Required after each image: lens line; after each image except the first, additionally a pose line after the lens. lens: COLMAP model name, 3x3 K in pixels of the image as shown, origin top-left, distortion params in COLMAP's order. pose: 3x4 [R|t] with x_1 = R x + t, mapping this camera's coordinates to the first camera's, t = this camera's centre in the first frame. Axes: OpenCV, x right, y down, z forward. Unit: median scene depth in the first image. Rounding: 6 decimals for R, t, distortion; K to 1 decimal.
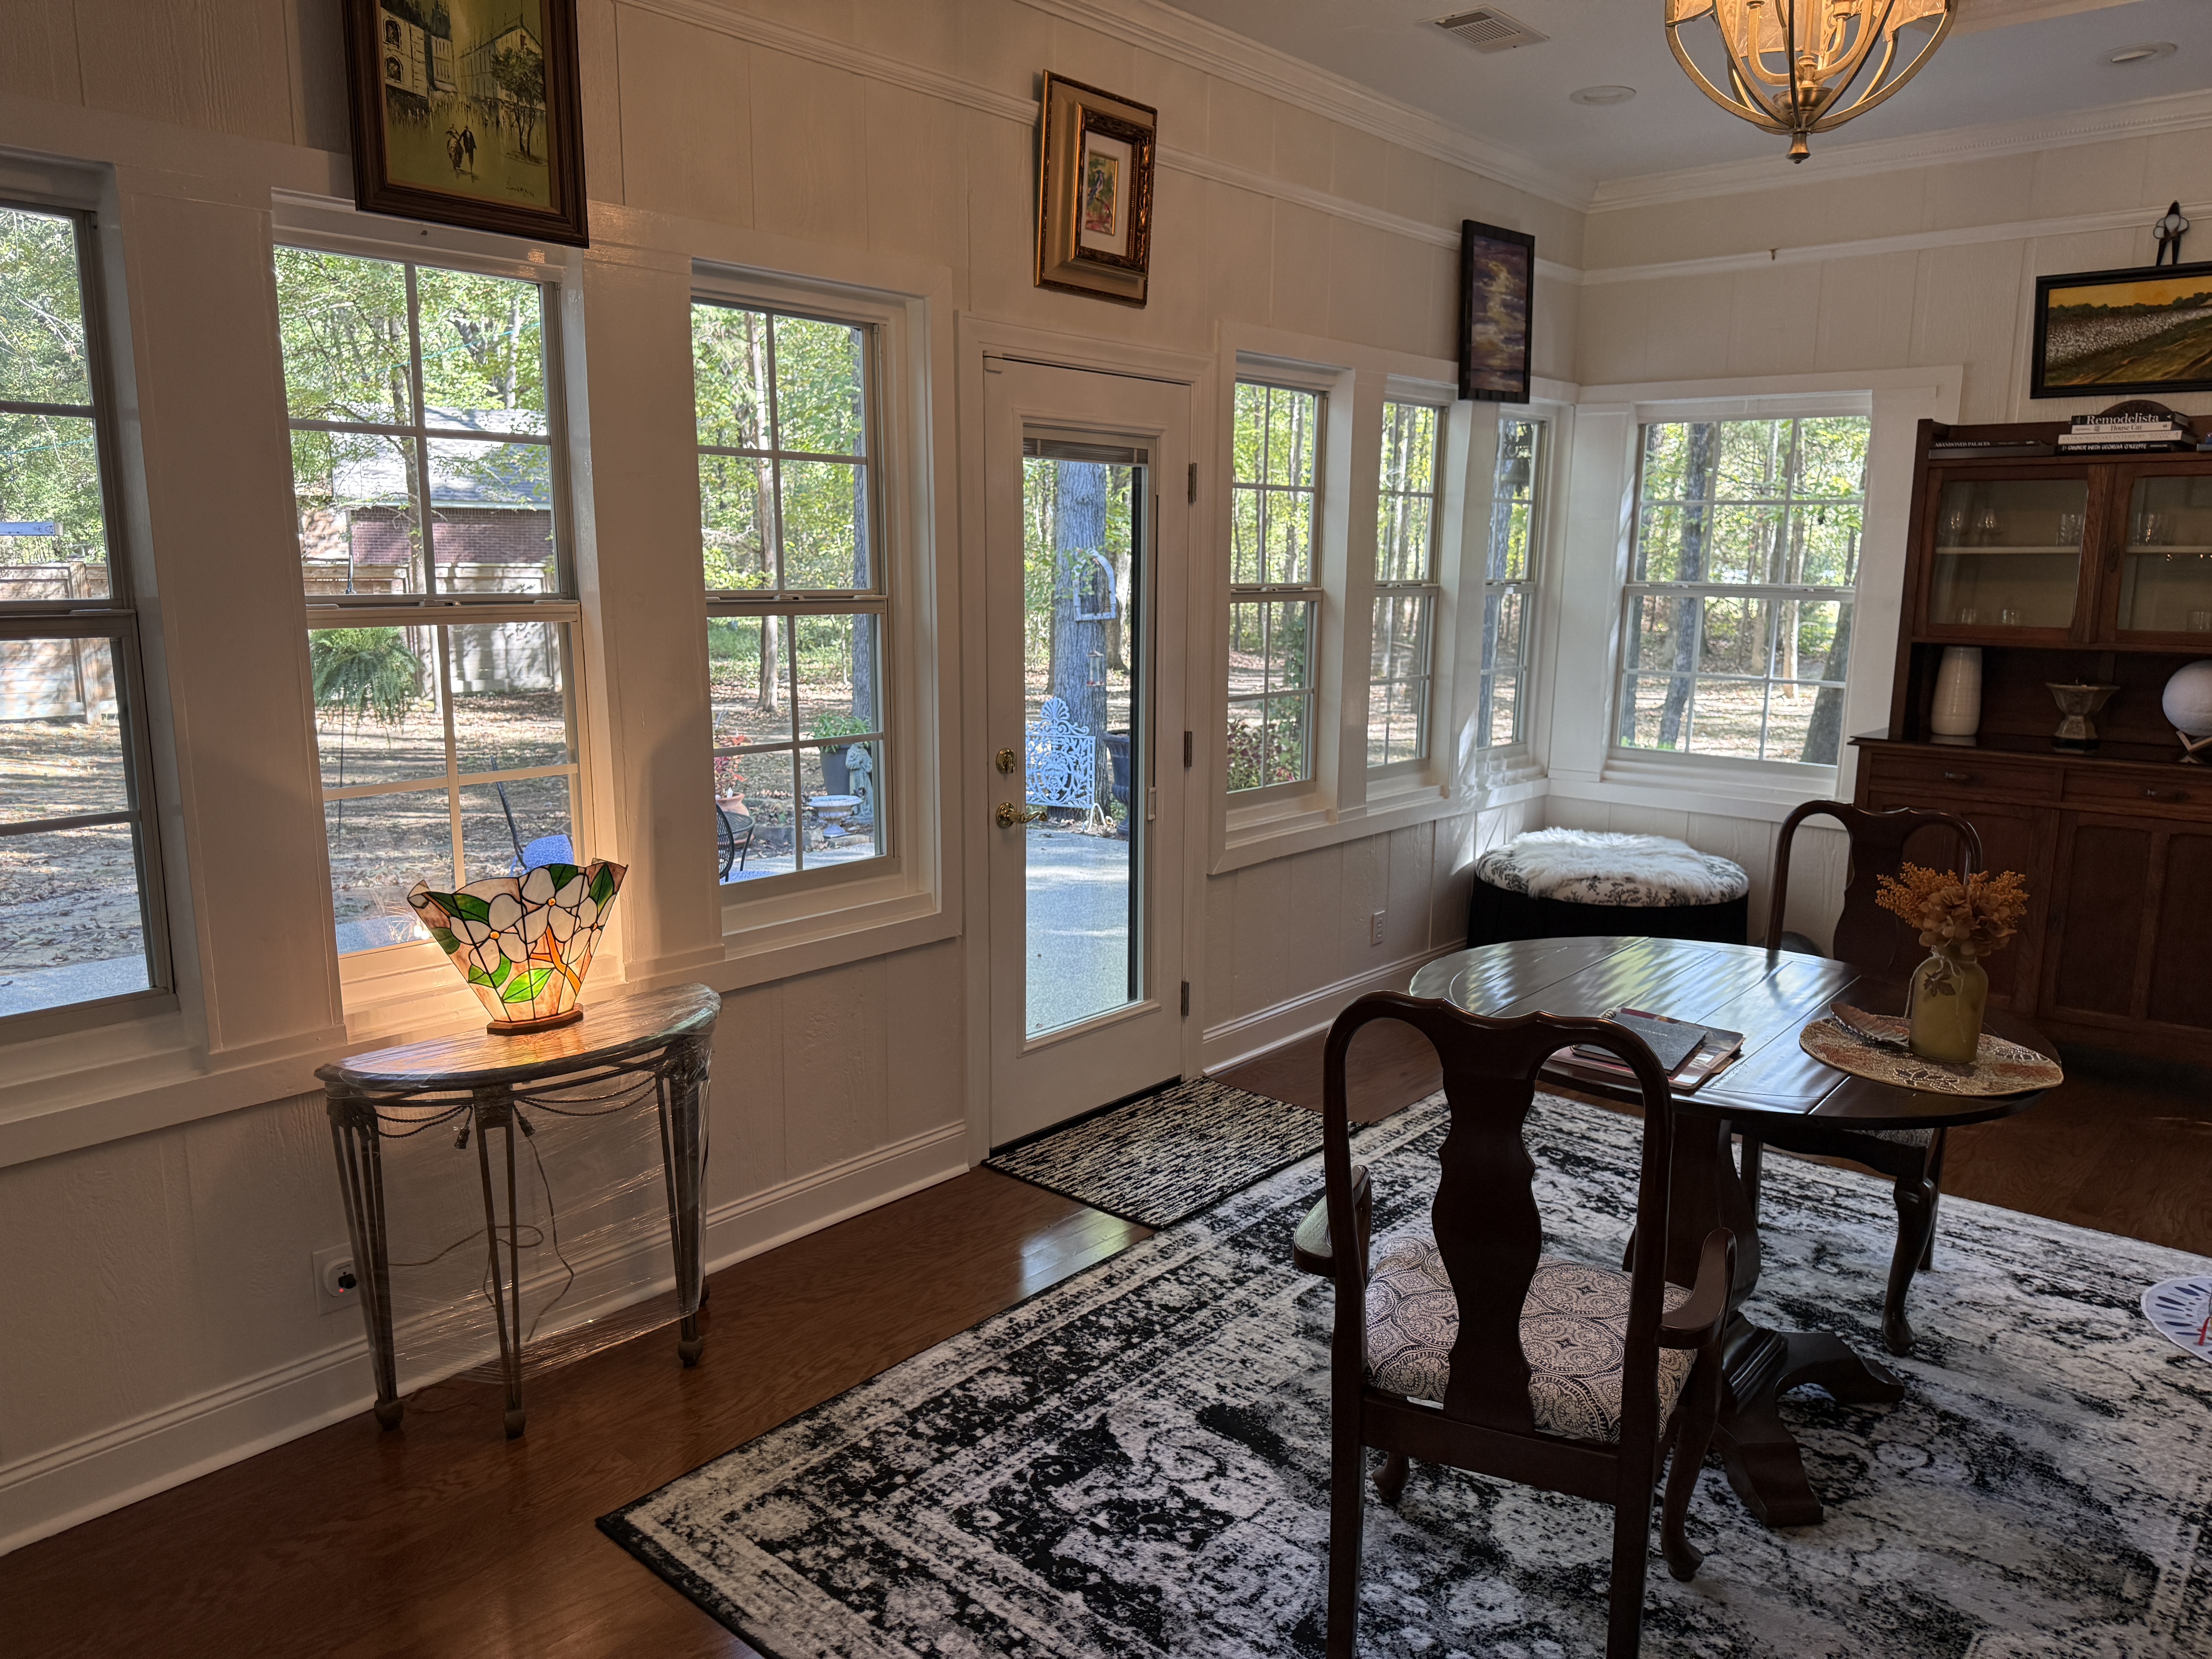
lens RADIAL K [[1562.2, 0, 1098.7], [0, 1562.2, 823.8], [0, 0, 1]] dist [0.046167, -0.046501]
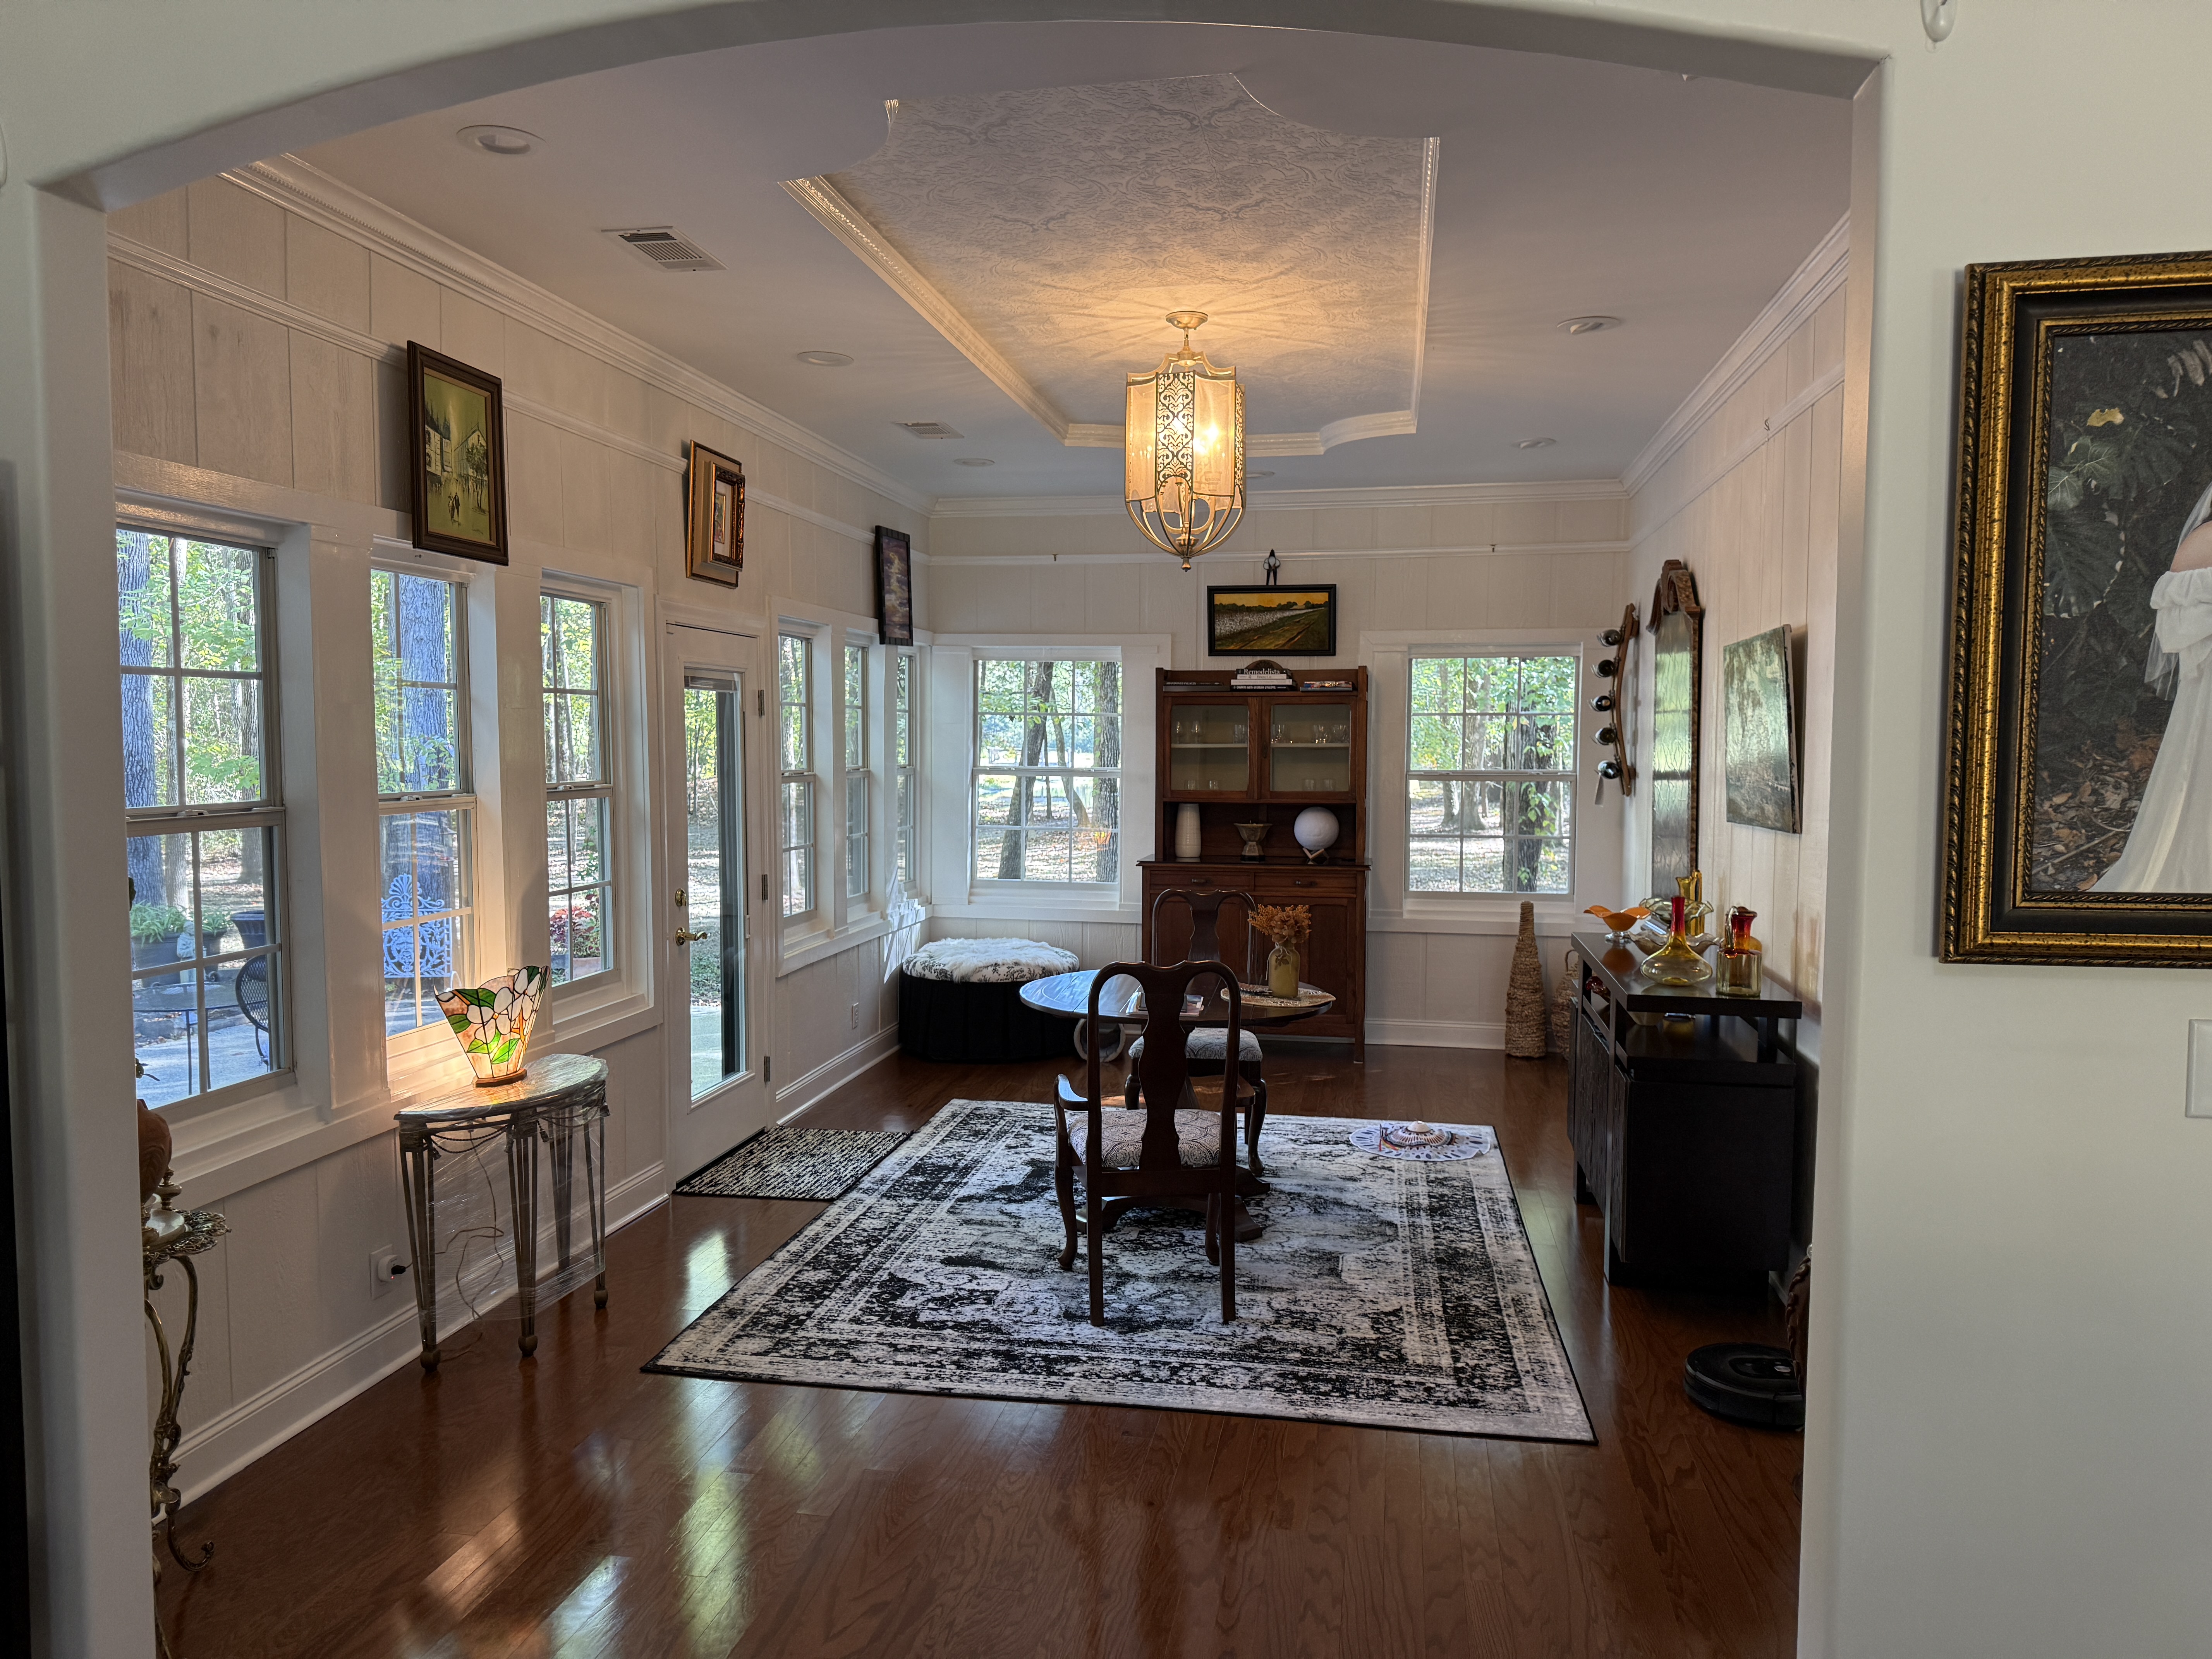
lens RADIAL K [[1562.2, 0, 1089.2], [0, 1562.2, 828.4], [0, 0, 1]] dist [0.046167, -0.046501]
pose [[0.859110, -0.036810, 0.510465, -0.565531], [0.093268, 0.991969, -0.085437, 0.064257], [-0.503221, 0.121010, 0.855643, -0.505970]]
